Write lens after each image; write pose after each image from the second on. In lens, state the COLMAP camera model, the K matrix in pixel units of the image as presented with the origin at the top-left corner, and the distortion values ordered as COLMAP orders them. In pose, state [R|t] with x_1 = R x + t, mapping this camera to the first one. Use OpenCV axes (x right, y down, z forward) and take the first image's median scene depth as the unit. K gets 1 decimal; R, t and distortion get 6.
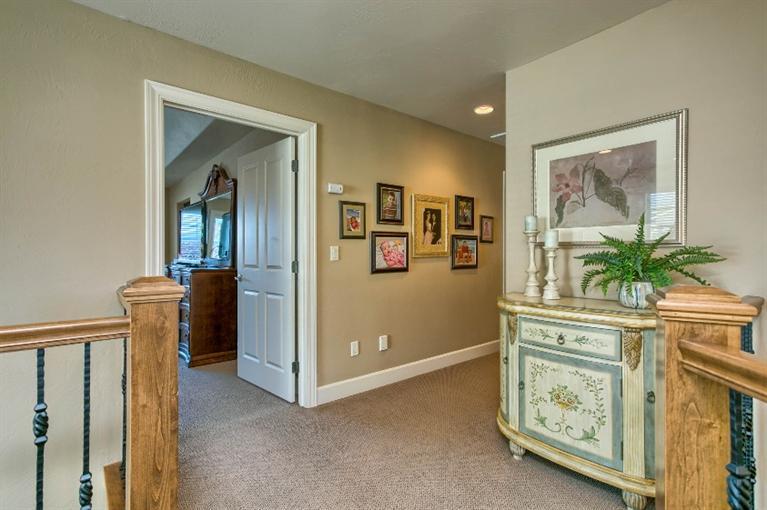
lens RADIAL K [[364.4, 0, 387.0], [0, 364.4, 251.5], [0, 0, 1]] dist [0.000006, 0.000741]
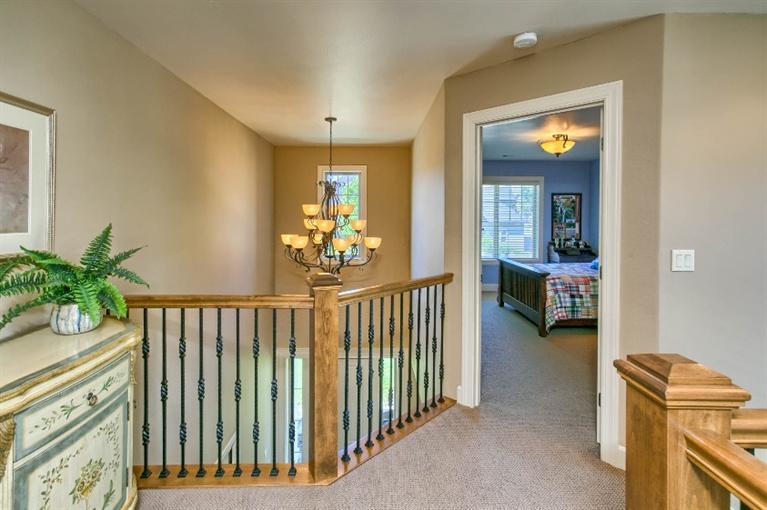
lens RADIAL K [[369.2, 0, 381.3], [0, 369.2, 221.0], [0, 0, 1]] dist [-0.000678, -0.000013]
pose [[-0.773817, -0.009513, 0.633338, -0.415899], [-0.003514, 0.999936, 0.010726, -0.117842], [-0.633400, 0.006075, -0.773801, 1.174722]]
